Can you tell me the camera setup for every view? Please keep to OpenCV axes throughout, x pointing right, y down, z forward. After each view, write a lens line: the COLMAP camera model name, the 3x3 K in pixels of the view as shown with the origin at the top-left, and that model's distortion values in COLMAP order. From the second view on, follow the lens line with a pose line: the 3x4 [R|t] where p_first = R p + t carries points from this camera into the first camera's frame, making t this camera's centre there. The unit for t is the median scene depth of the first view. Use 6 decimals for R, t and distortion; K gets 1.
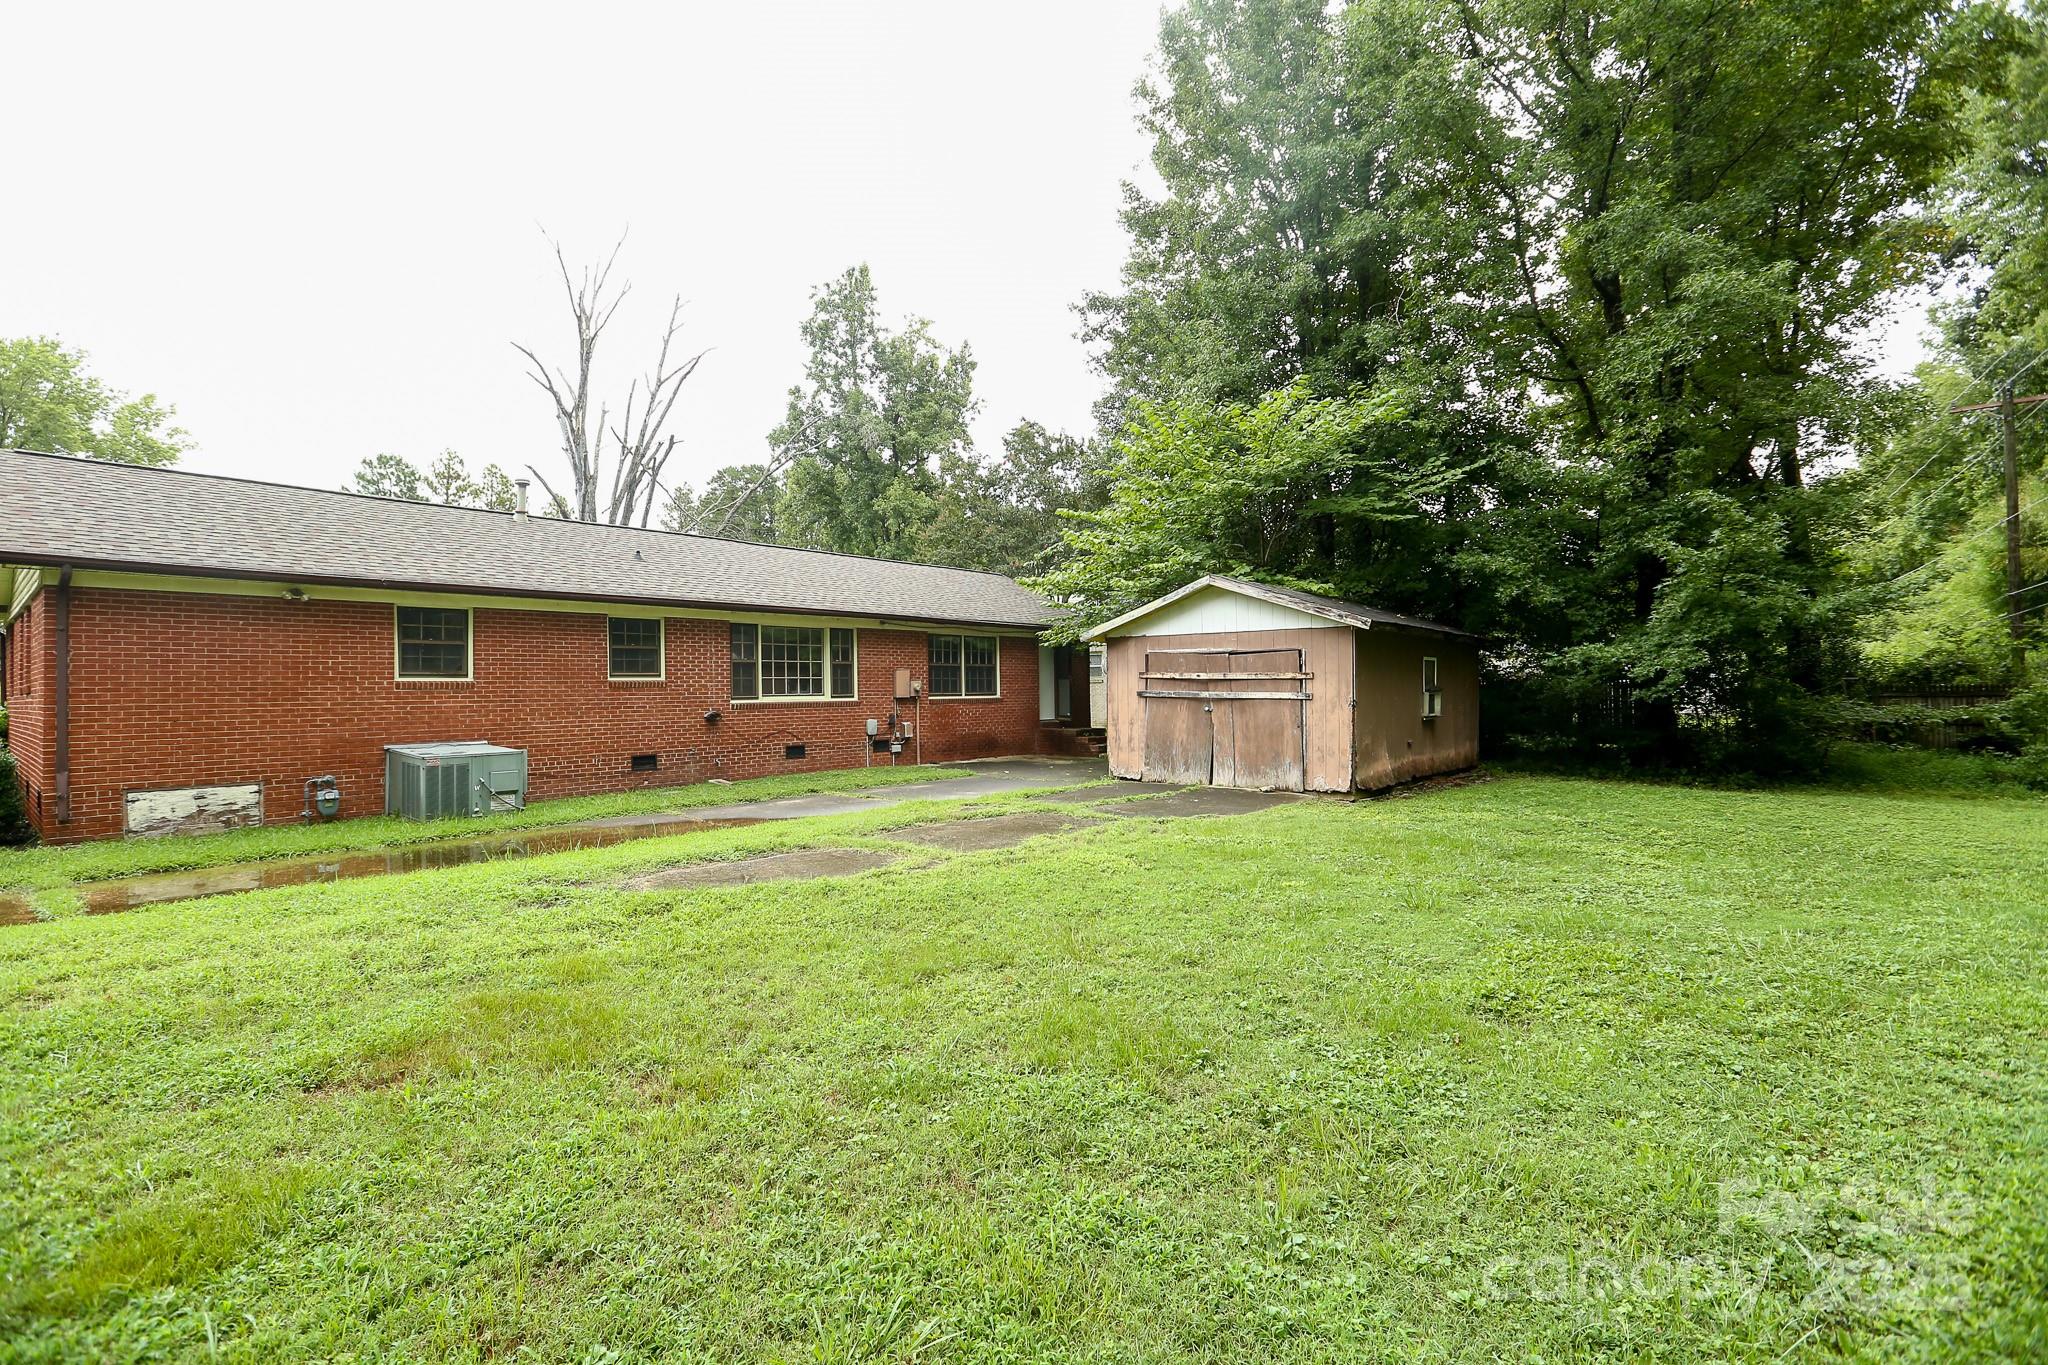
lens RADIAL K [[928.8, 0, 1028.6], [0, 928.8, 672.9], [0, 0, 1]] dist [-0.048572, 0.017155]
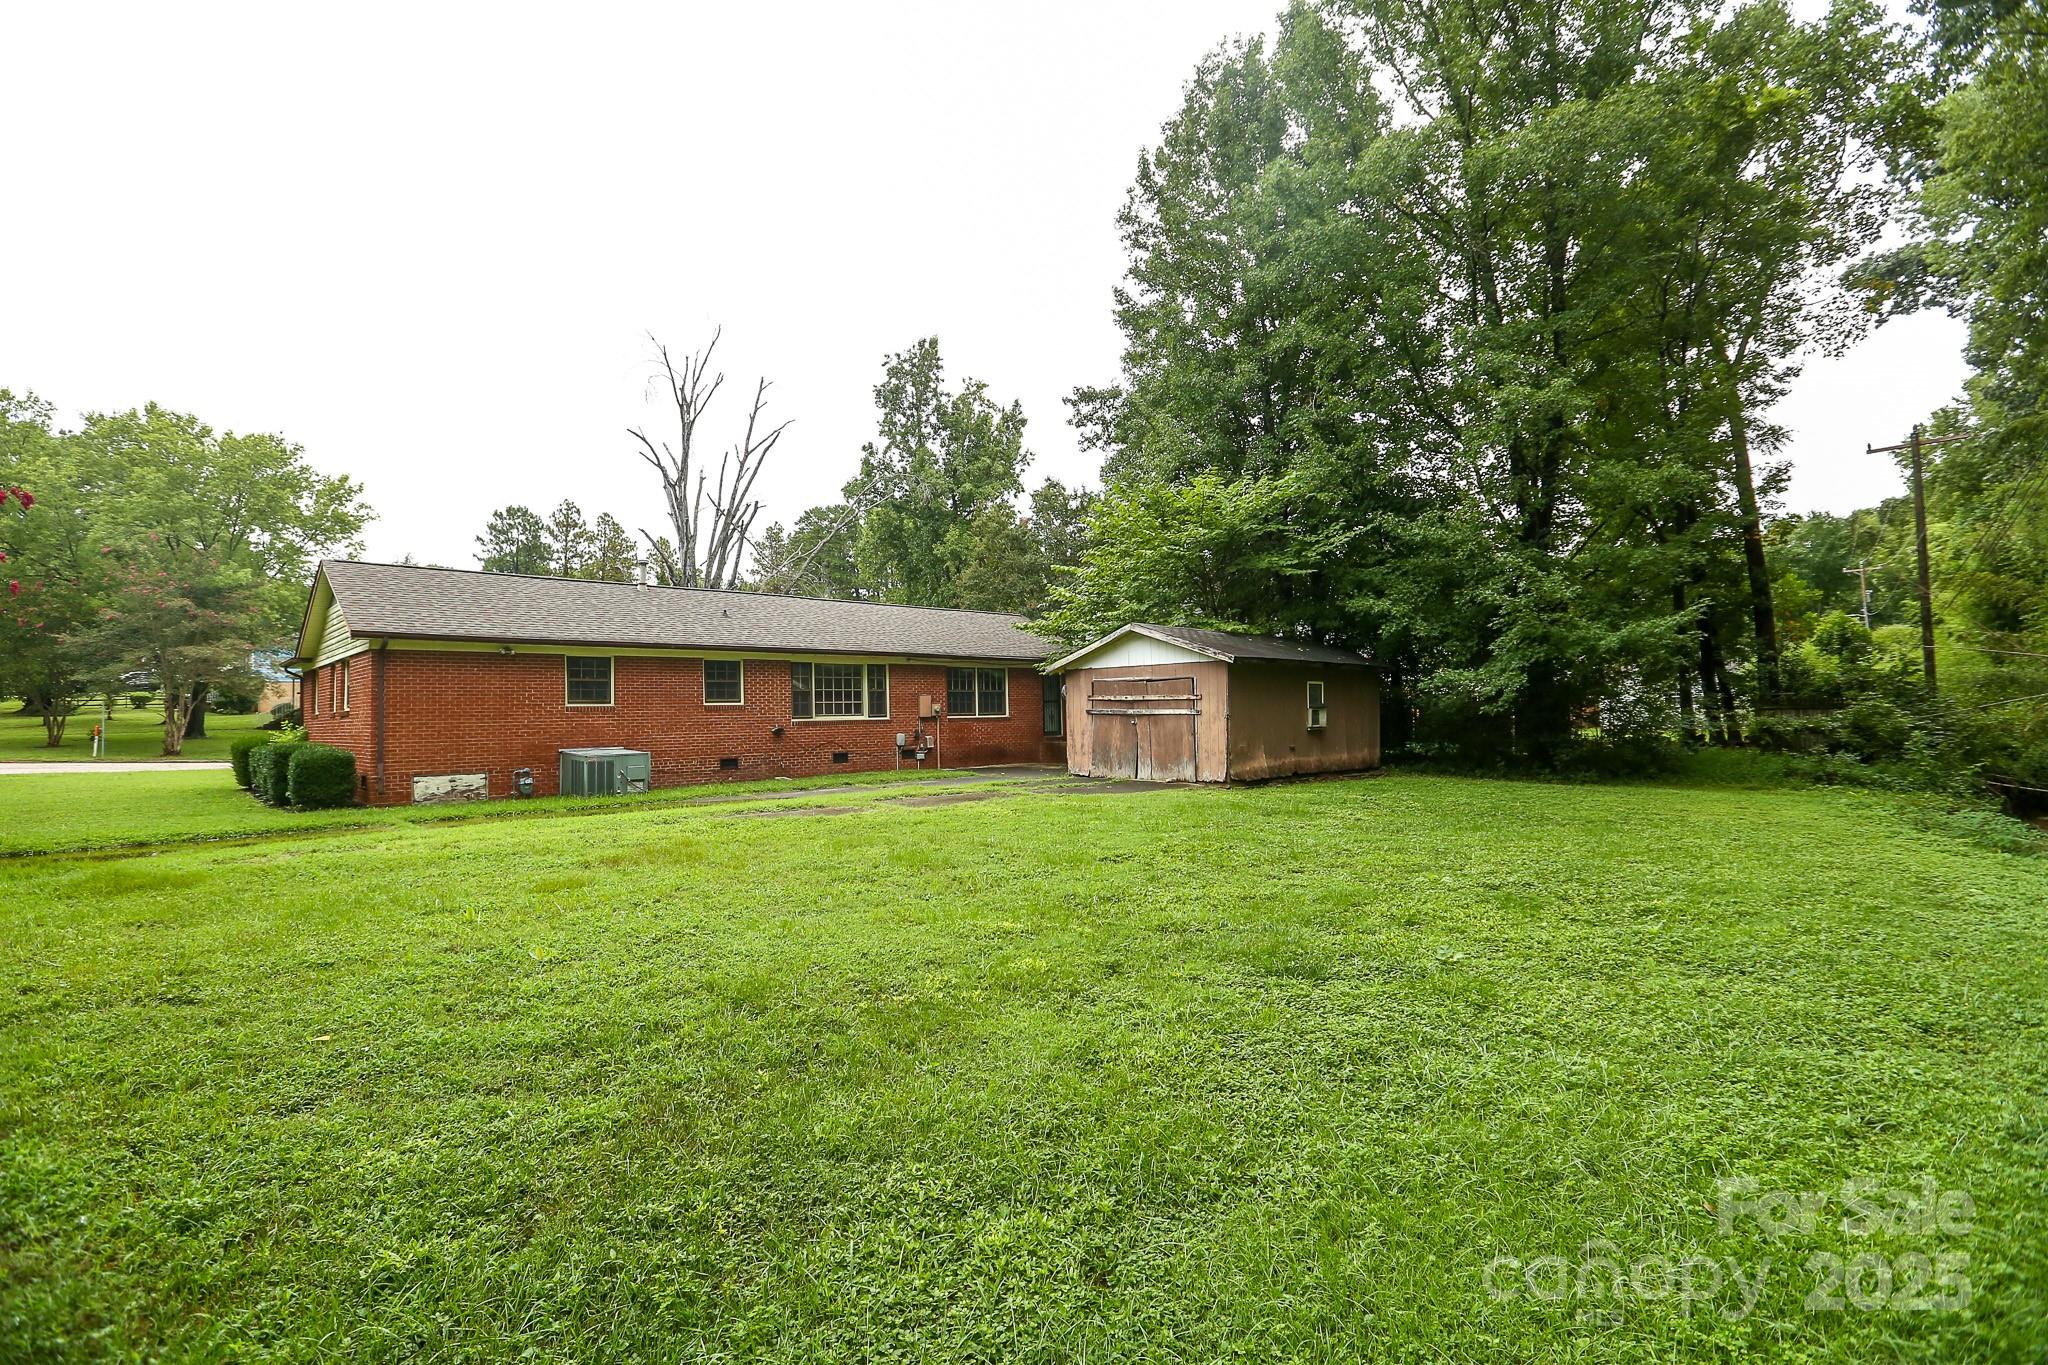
lens RADIAL K [[928.8, 0, 1029.2], [0, 928.8, 678.3], [0, 0, 1]] dist [-0.048572, 0.017155]
pose [[0.995367, -0.012488, -0.095334, 0.151288], [0.010431, 0.999703, -0.022048, 0.002897], [0.095581, 0.020951, 0.995201, -0.313105]]
